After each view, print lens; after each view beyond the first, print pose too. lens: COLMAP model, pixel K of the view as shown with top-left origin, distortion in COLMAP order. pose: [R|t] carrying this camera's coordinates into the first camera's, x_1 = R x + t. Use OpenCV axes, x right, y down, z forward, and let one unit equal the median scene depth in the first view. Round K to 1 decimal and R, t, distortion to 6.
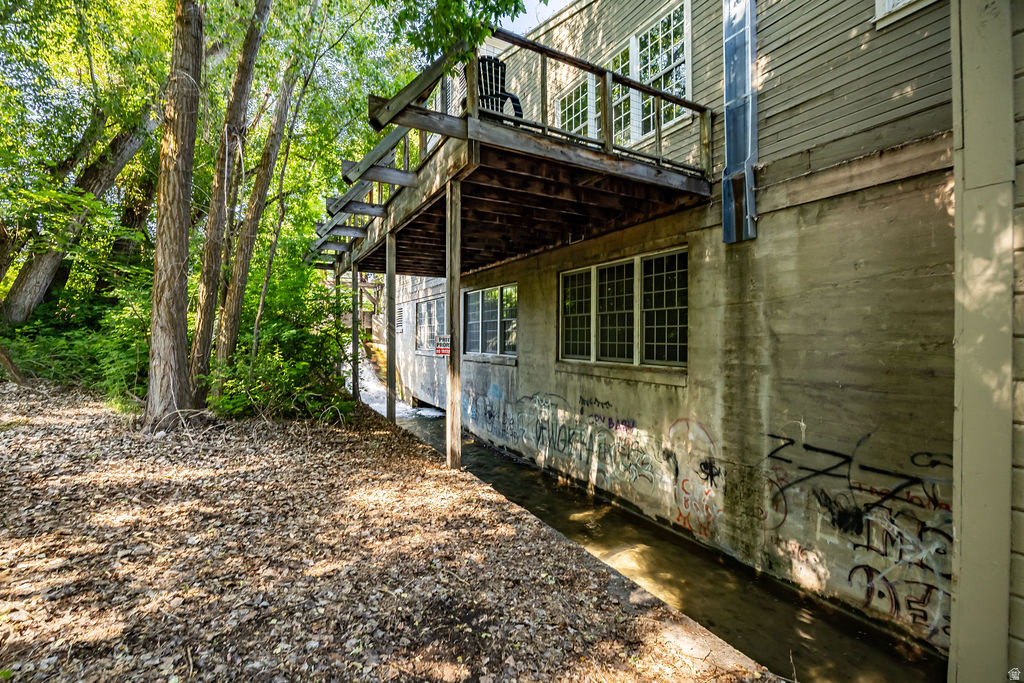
lens RADIAL K [[455.0, 0, 512.6], [0, 455.0, 338.8], [0, 0, 1]] dist [-0.000192, 0.000000]
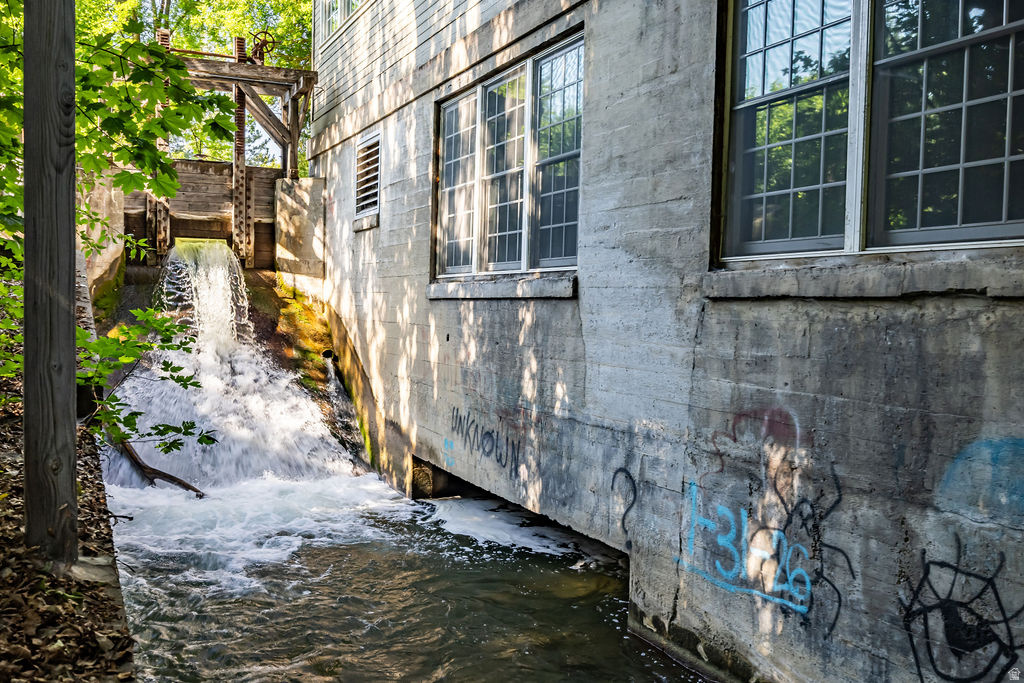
lens RADIAL K [[1022.7, 0, 511.9], [0, 1022.7, 342.8], [0, 0, 1]] dist [-0.000345, 0.000000]
pose [[0.996125, 0.027568, -0.083511, -0.116869], [-0.024791, 0.999111, 0.034107, 0.039524], [0.084377, -0.031904, 0.995923, 0.417479]]
